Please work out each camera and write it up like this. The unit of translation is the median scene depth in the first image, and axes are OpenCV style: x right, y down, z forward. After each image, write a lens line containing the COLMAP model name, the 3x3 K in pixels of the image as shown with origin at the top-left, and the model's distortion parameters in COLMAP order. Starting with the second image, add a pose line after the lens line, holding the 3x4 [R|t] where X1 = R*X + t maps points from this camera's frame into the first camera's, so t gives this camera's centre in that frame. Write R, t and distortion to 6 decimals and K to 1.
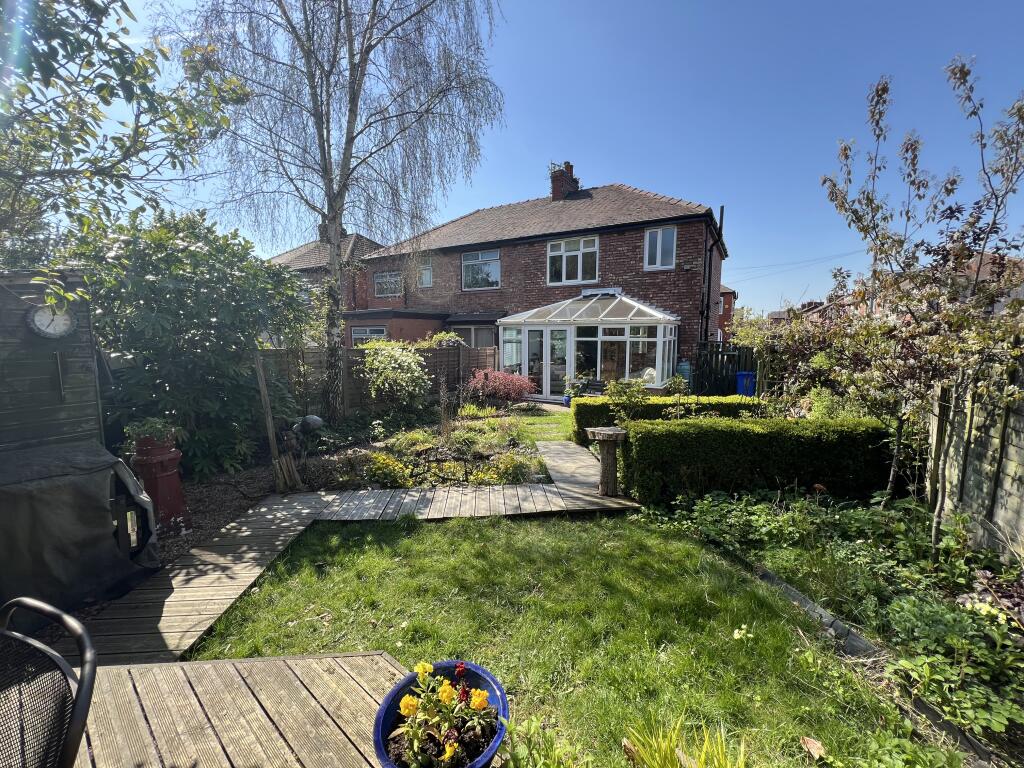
lens RADIAL K [[409.1, 0, 512.4], [0, 409.1, 384.1], [0, 0, 1]] dist [-0.003225, 0.000399]
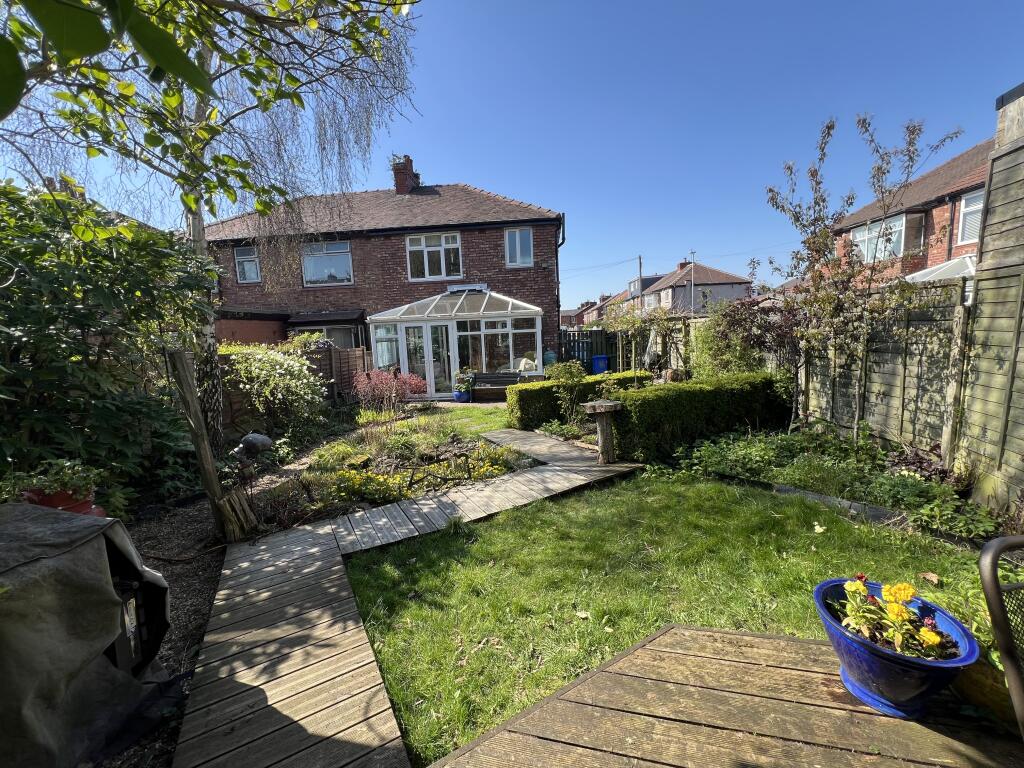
lens RADIAL K [[411.2, 0, 512.0], [0, 411.2, 381.2], [0, 0, 1]] dist [-0.001402, -0.000069]
pose [[0.896985, -0.091475, 0.432493, -0.175900], [0.097511, 0.995200, 0.008254, 0.009115], [-0.431172, 0.034769, 0.901600, 0.048798]]
